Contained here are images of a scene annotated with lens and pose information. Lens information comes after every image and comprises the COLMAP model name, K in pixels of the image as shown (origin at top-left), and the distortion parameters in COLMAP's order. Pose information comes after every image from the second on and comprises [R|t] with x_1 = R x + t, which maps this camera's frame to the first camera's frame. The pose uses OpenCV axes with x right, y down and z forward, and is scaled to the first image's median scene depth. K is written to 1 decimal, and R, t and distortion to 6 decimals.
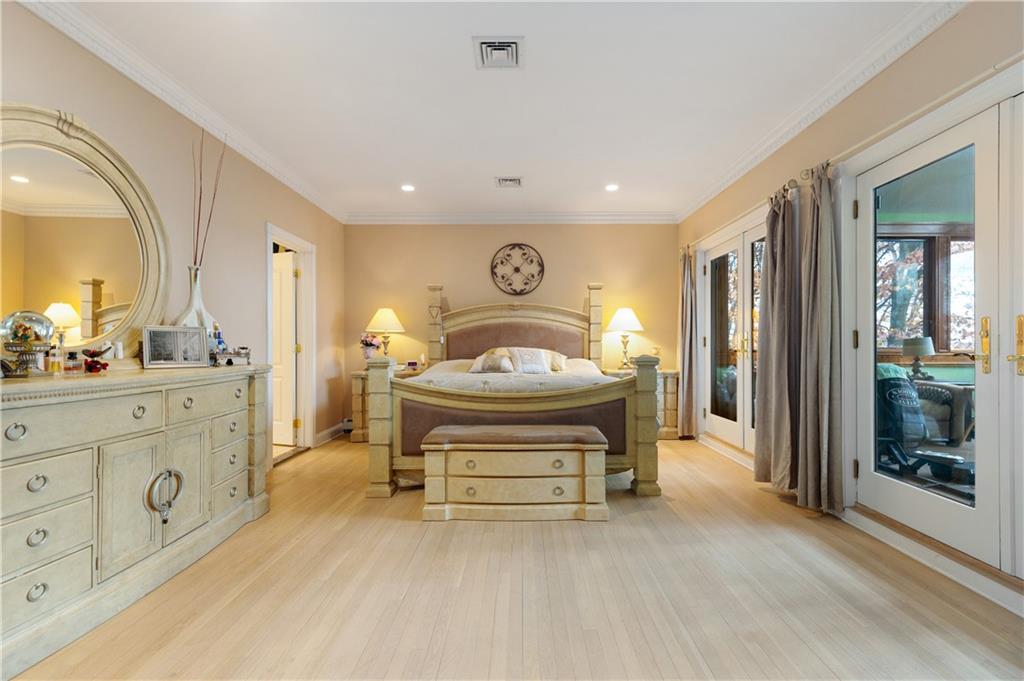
lens RADIAL K [[461.7, 0, 532.1], [0, 461.7, 342.6], [0, 0, 1]] dist [0.004911, -0.002275]
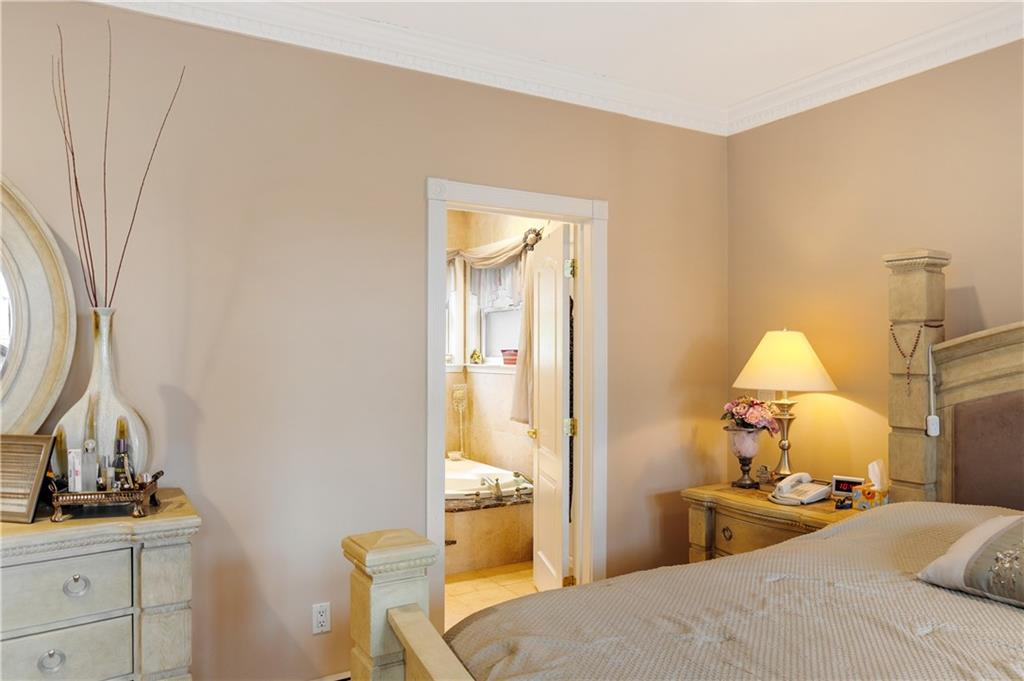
lens RADIAL K [[722.5, 0, 514.2], [0, 722.5, 347.0], [0, 0, 1]] dist [-0.006609, -0.000695]
pose [[0.482565, -0.003111, -0.875855, 0.166639], [0.002290, 0.999995, -0.002290, -0.098870], [0.875857, -0.000900, 0.482570, 0.851467]]
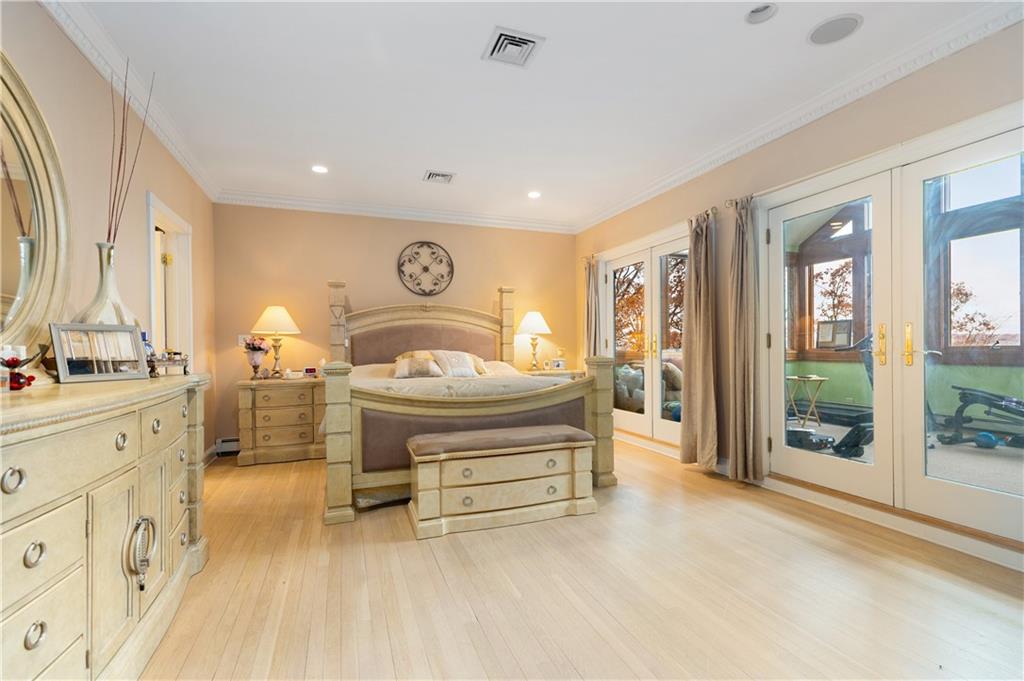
lens RADIAL K [[461.7, 0, 532.6], [0, 461.7, 346.7], [0, 0, 1]] dist [0.004911, -0.002275]
pose [[0.934794, -0.006242, 0.355135, -0.294437], [0.005603, 0.999980, 0.002826, 0.001827], [-0.355145, -0.000652, 0.934811, 0.054266]]
